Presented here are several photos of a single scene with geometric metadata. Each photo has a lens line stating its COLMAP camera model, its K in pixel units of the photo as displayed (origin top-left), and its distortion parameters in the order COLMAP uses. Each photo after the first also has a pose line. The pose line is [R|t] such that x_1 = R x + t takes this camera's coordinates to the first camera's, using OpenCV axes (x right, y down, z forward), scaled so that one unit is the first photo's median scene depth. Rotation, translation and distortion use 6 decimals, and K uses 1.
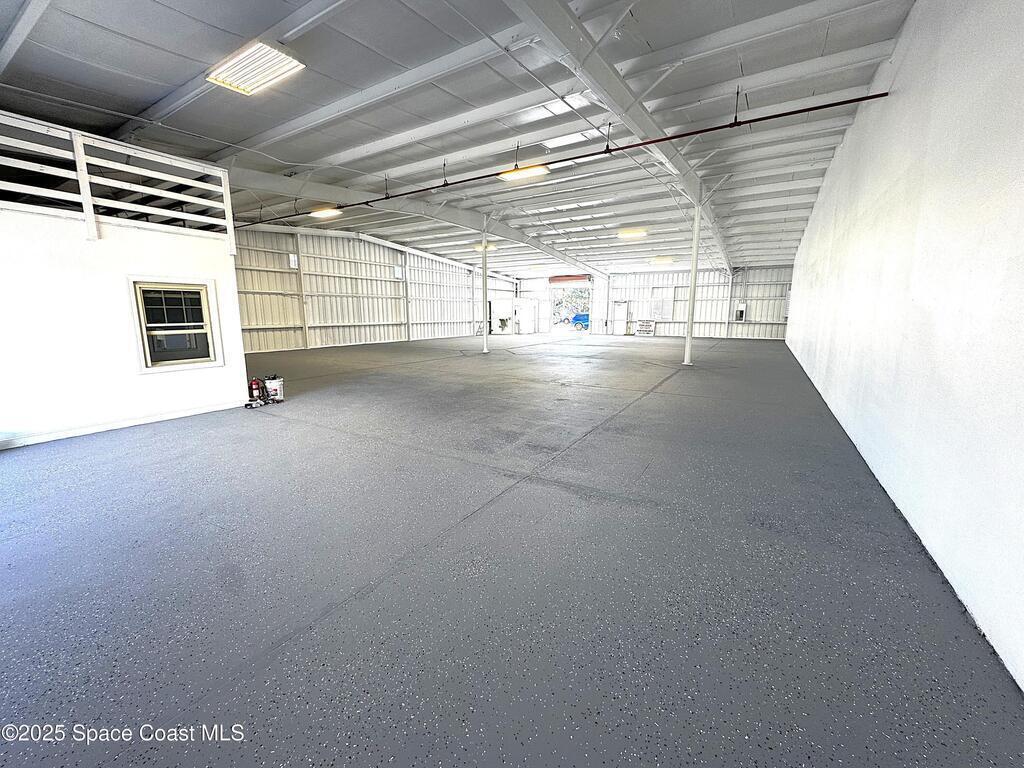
lens RADIAL K [[407.4, 0, 512.0], [0, 407.4, 382.7], [0, 0, 1]] dist [-0.000063, -0.000182]
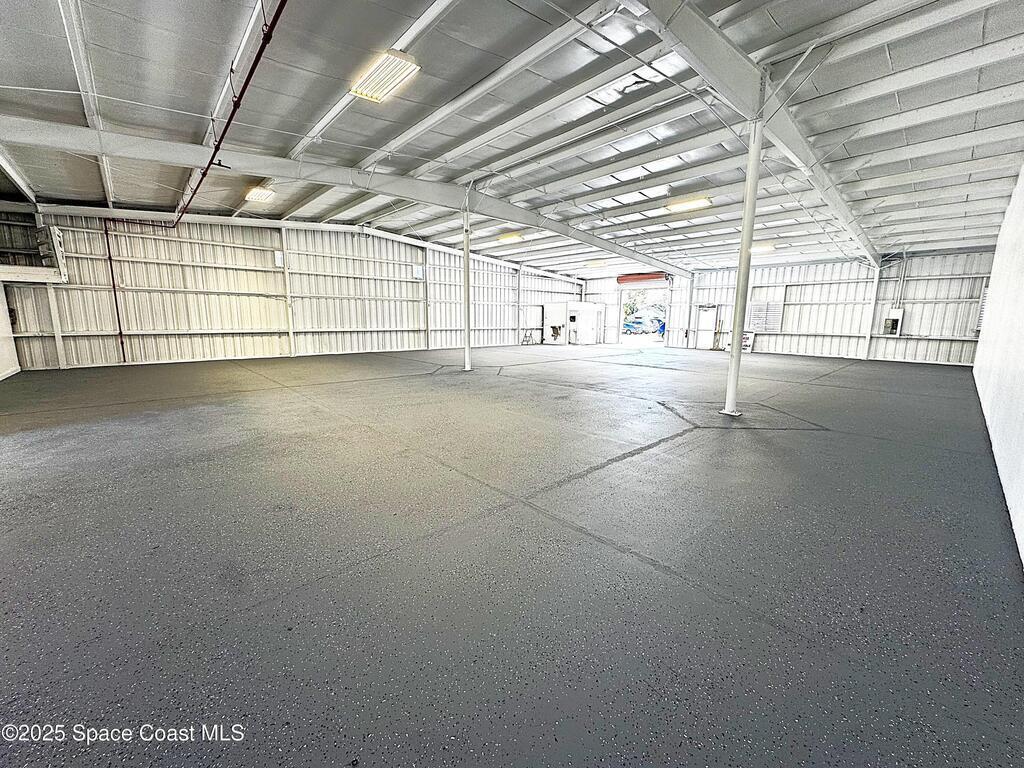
lens RADIAL K [[407.4, 0, 511.9], [0, 407.4, 384.2], [0, 0, 1]] dist [-0.000063, -0.000182]
pose [[0.961549, 0.053457, -0.269382, 0.149515], [-0.056486, 0.998397, -0.003499, -0.033945], [0.268763, 0.018581, 0.963027, 0.196111]]
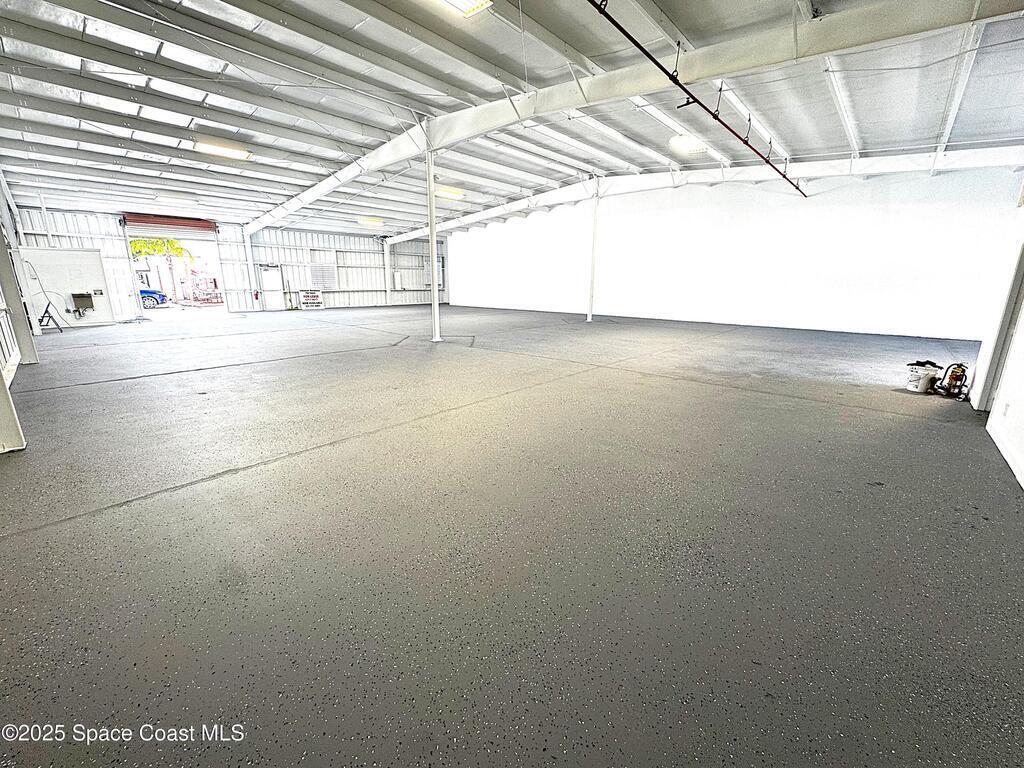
lens RADIAL K [[407.4, 0, 509.5], [0, 407.4, 382.3], [0, 0, 1]] dist [-0.000063, -0.000182]
pose [[0.208085, -0.235788, 0.949265, -0.465404], [0.165056, 0.965056, 0.203529, -0.084637], [-0.964083, 0.114331, 0.239732, 0.498327]]
